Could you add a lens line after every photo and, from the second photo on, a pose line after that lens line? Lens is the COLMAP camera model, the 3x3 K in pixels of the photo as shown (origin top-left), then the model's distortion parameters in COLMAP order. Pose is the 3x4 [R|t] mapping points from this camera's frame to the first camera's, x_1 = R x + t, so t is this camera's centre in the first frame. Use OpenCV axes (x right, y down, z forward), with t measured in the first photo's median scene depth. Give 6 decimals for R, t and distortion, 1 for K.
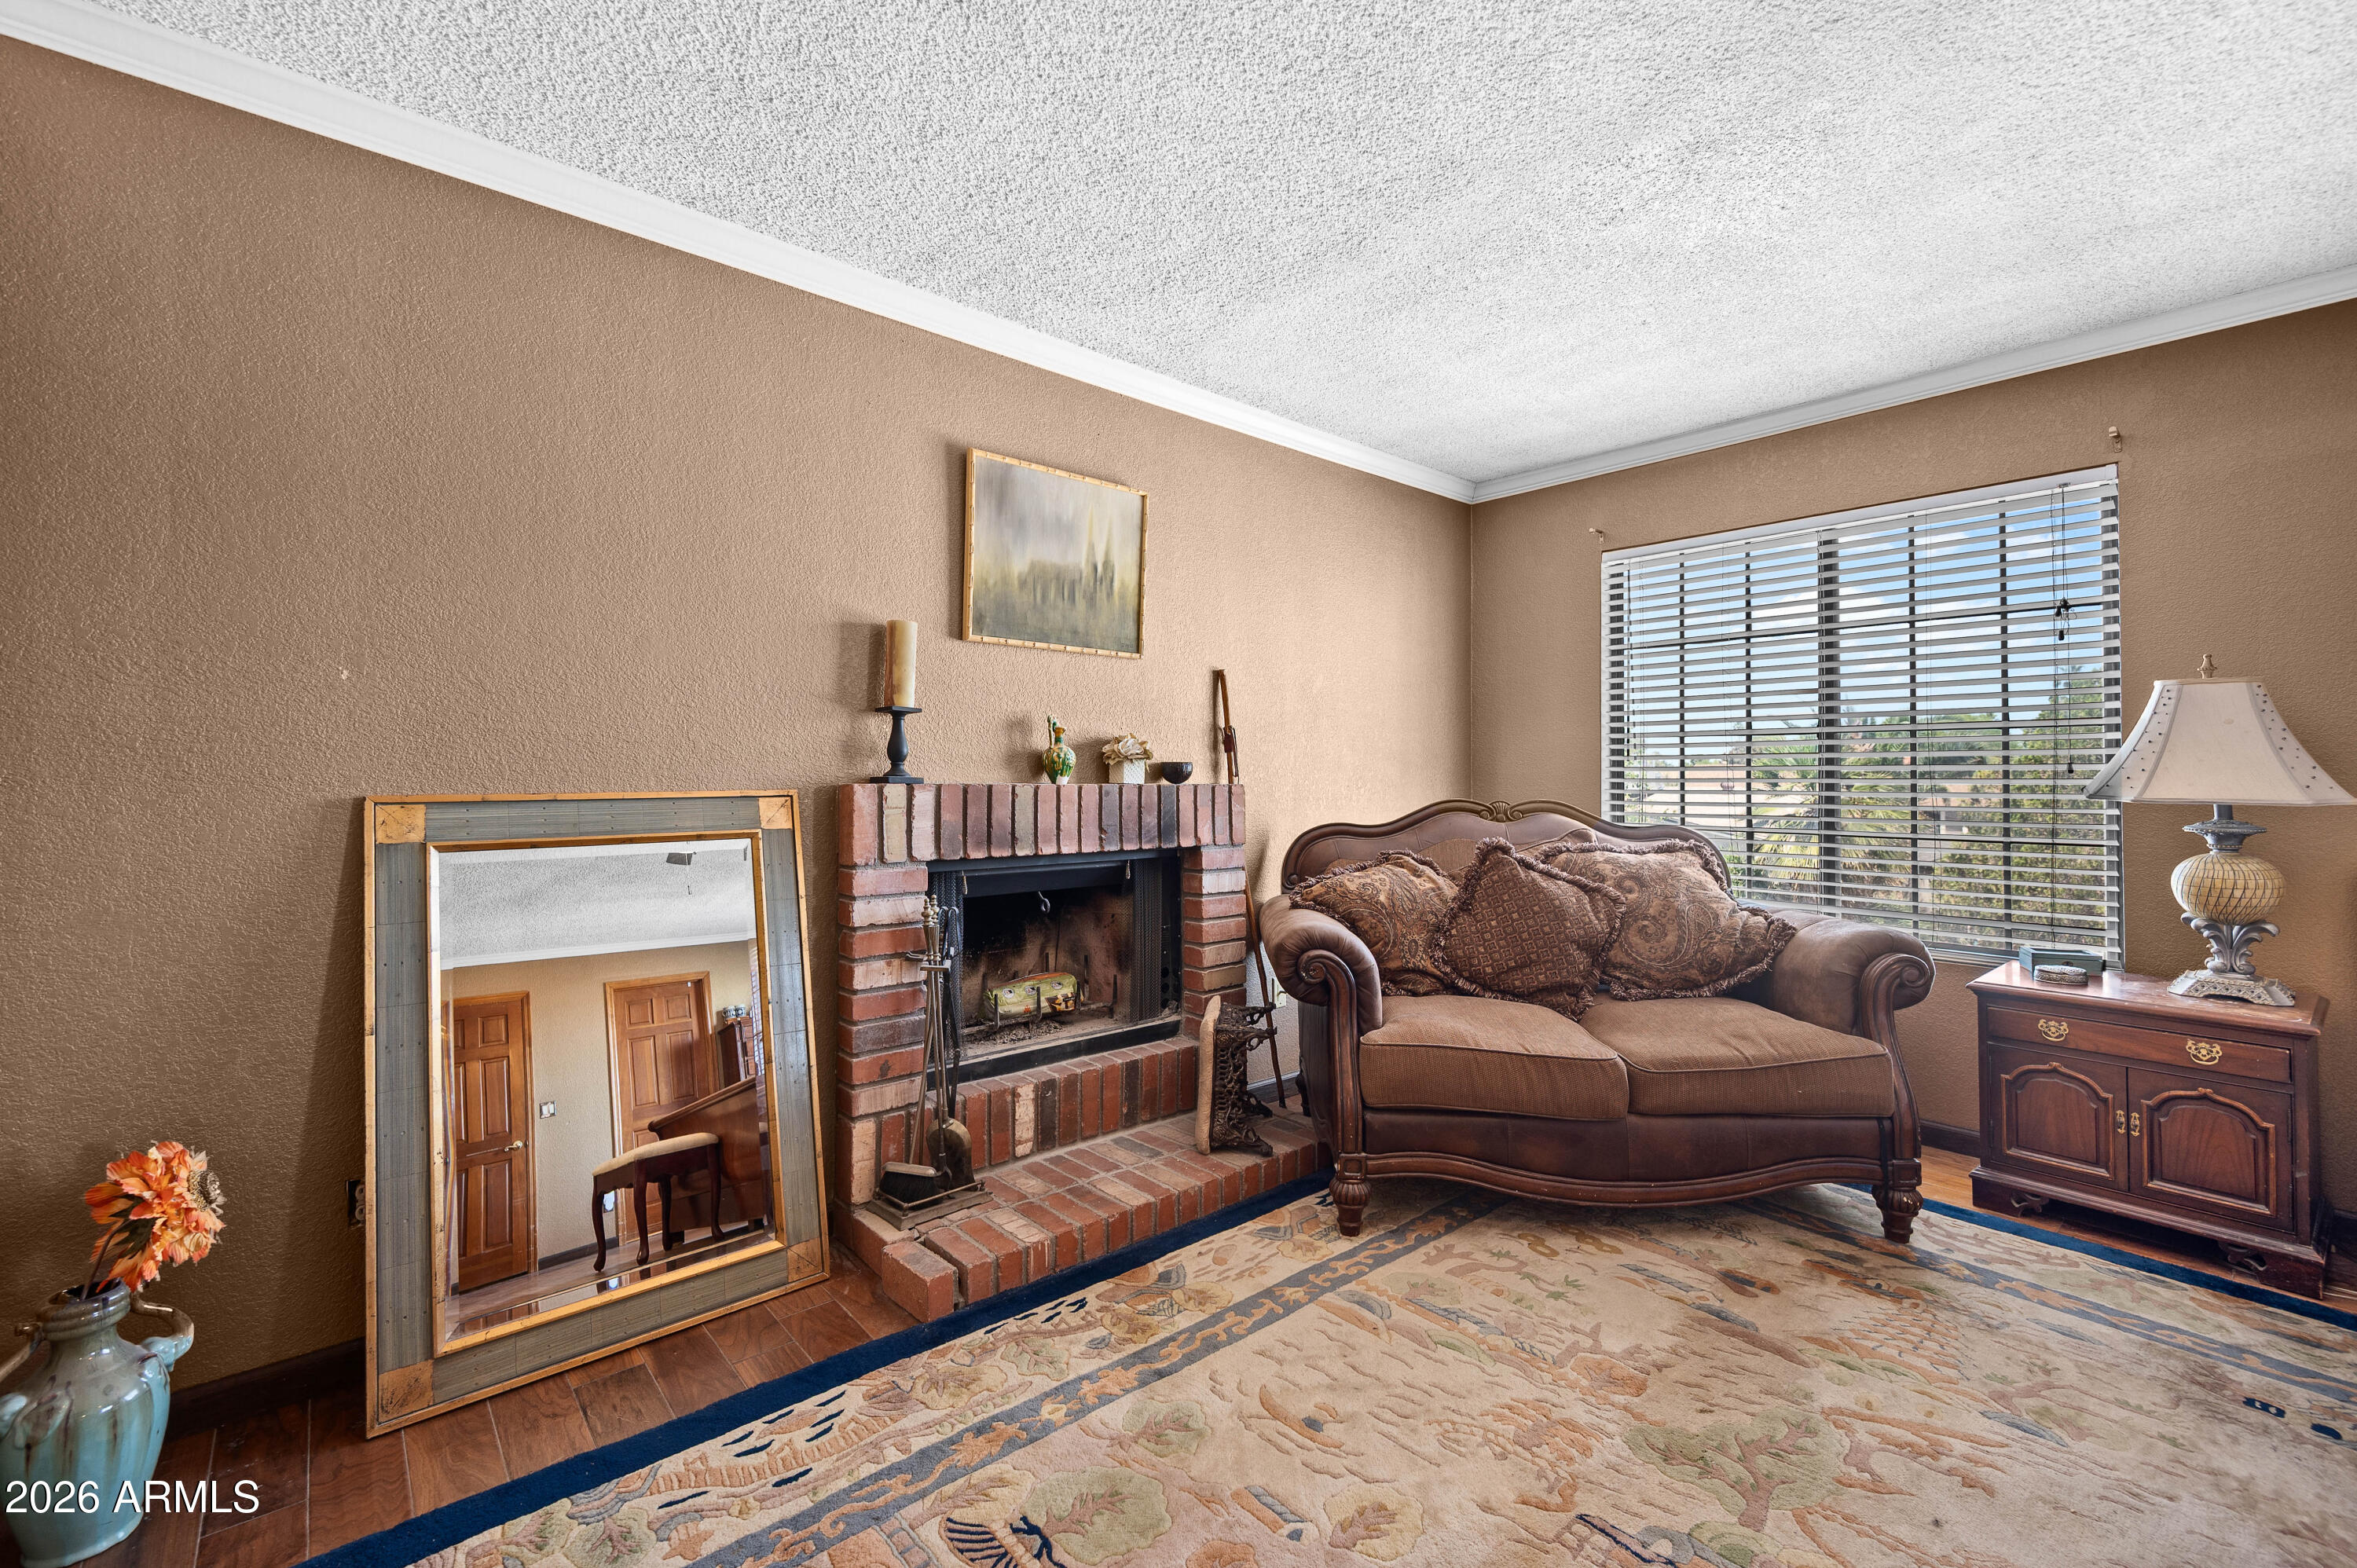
lens RADIAL K [[993.5, 0, 1170.2], [0, 993.5, 754.7], [0, 0, 1]] dist [0.001410, 0.000168]
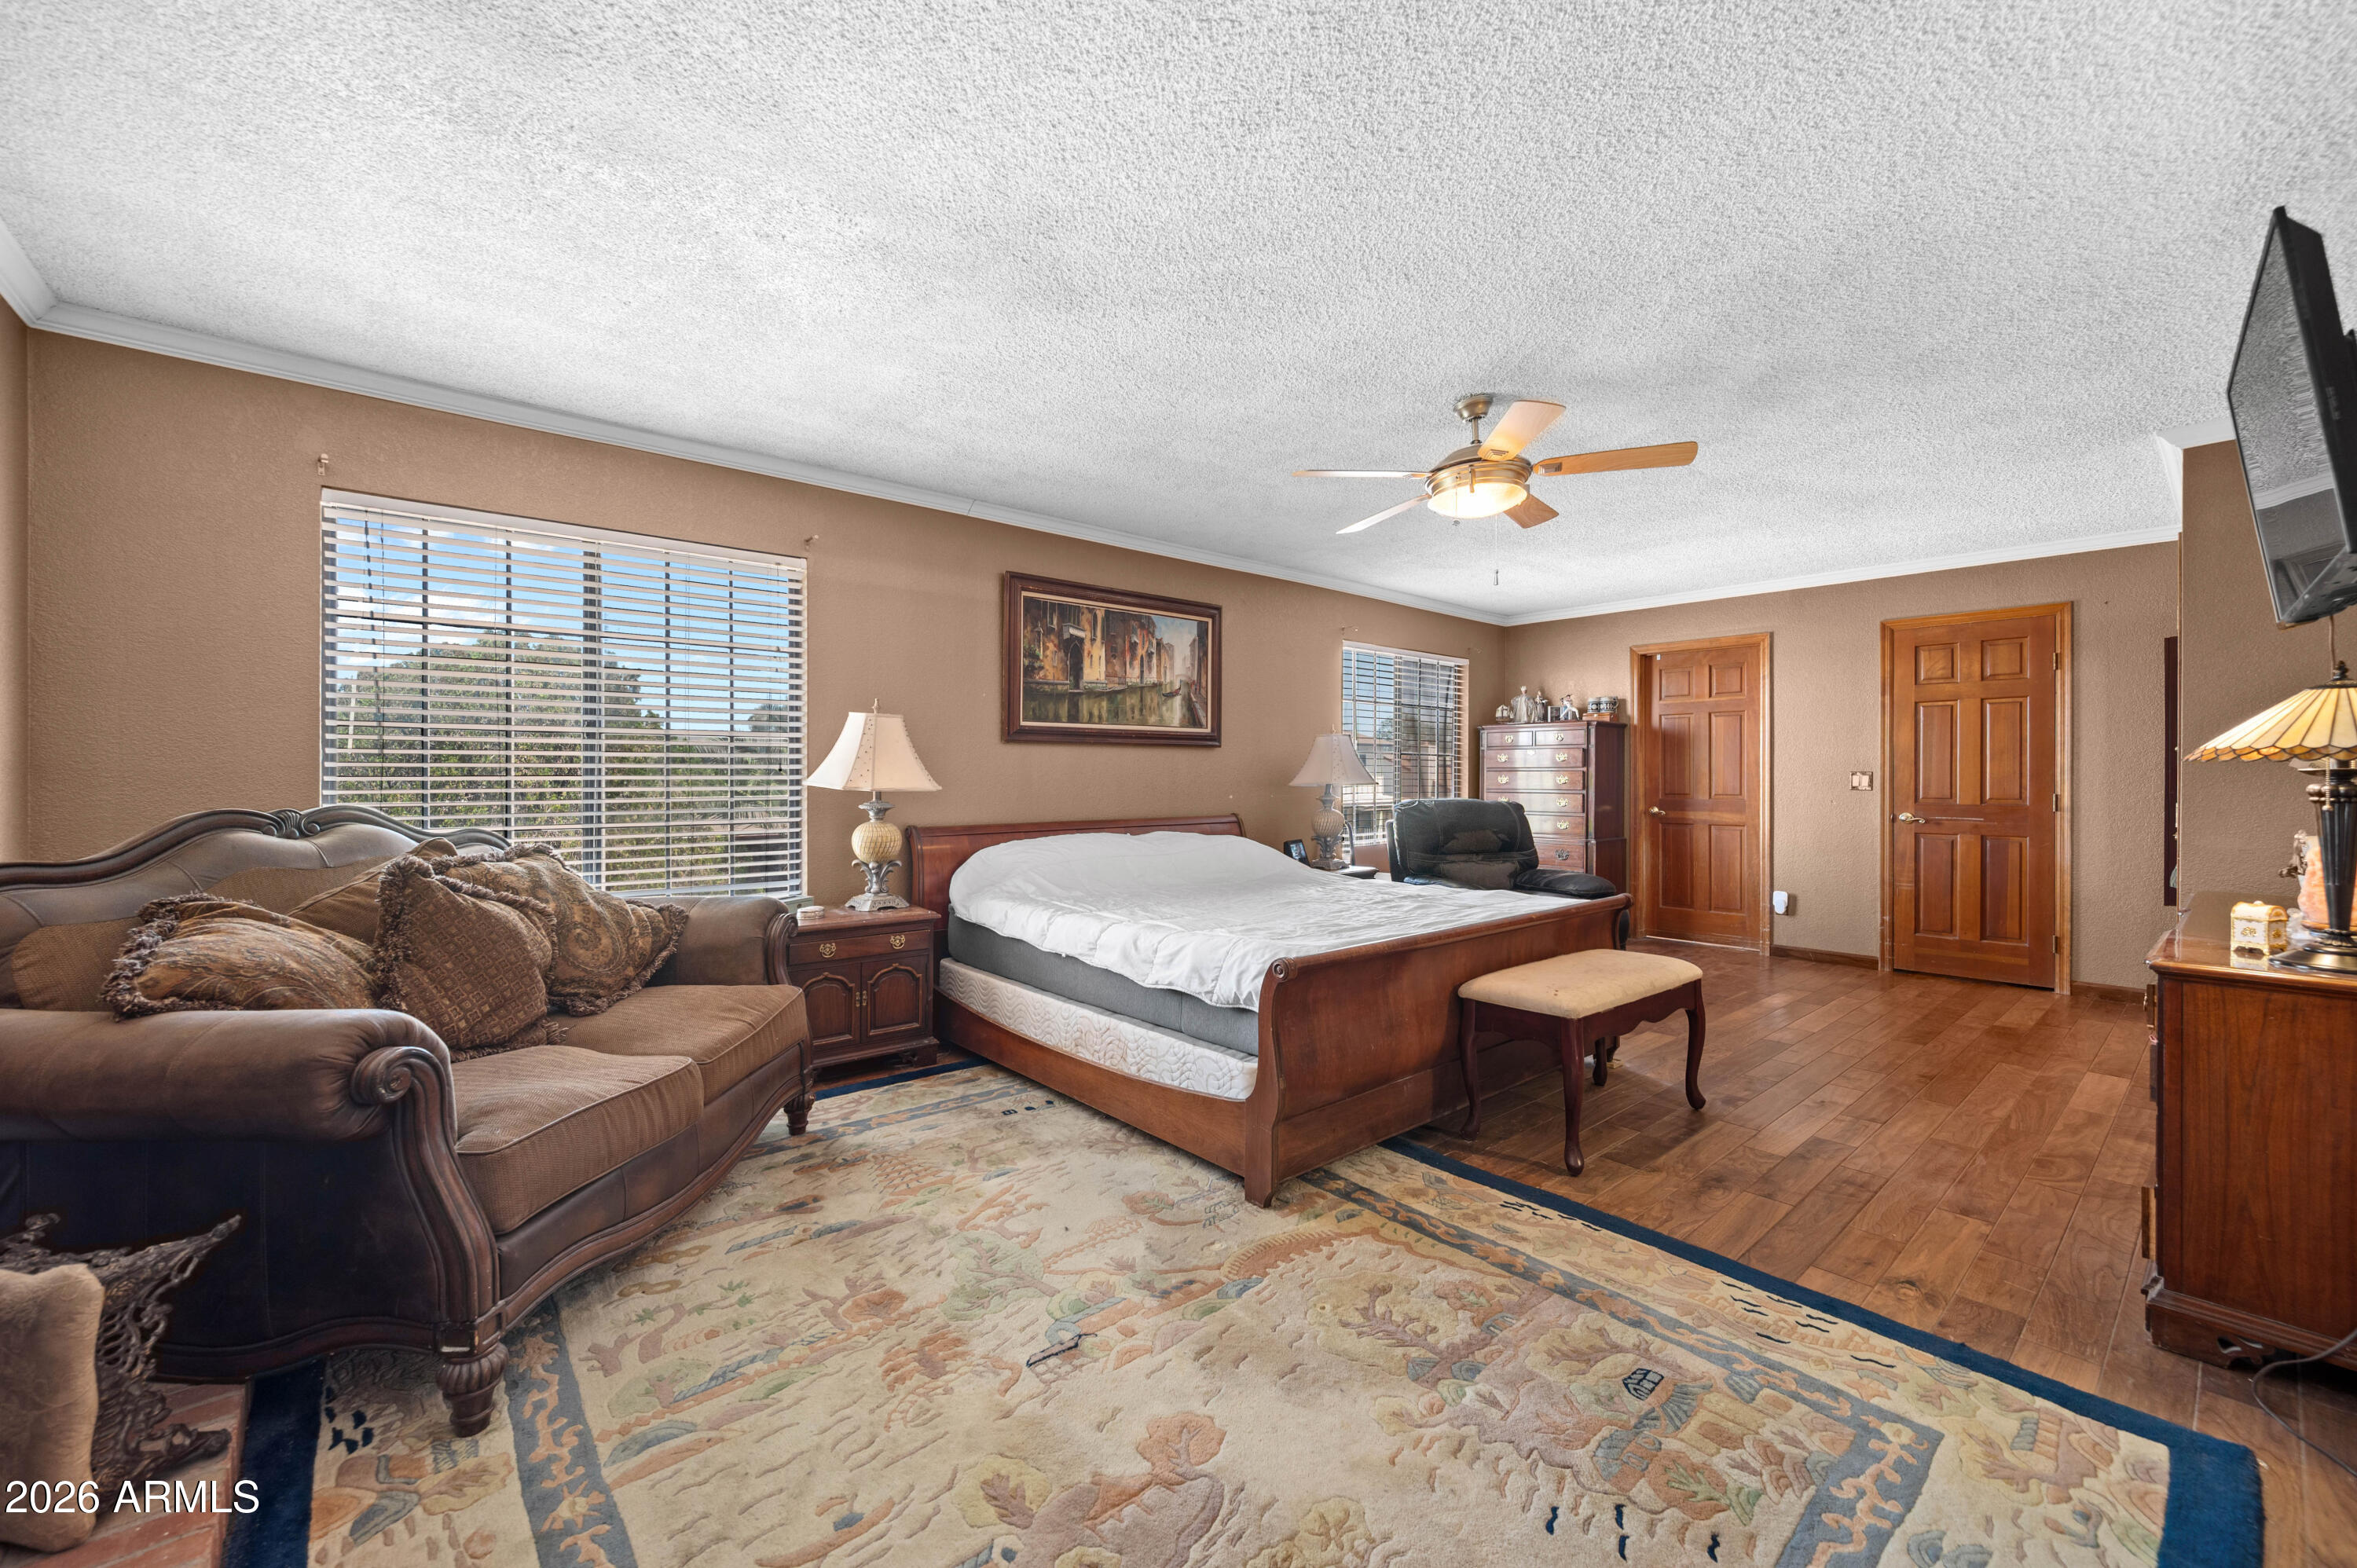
lens RADIAL K [[926.9, 0, 1182.2], [0, 926.9, 776.4], [0, 0, 1]] dist [-0.002433, -0.000214]
pose [[-0.001565, -0.005645, 0.999983, -0.492462], [-0.023919, 0.999698, 0.005606, 0.005605], [-0.999713, -0.023910, -0.001700, 0.536094]]
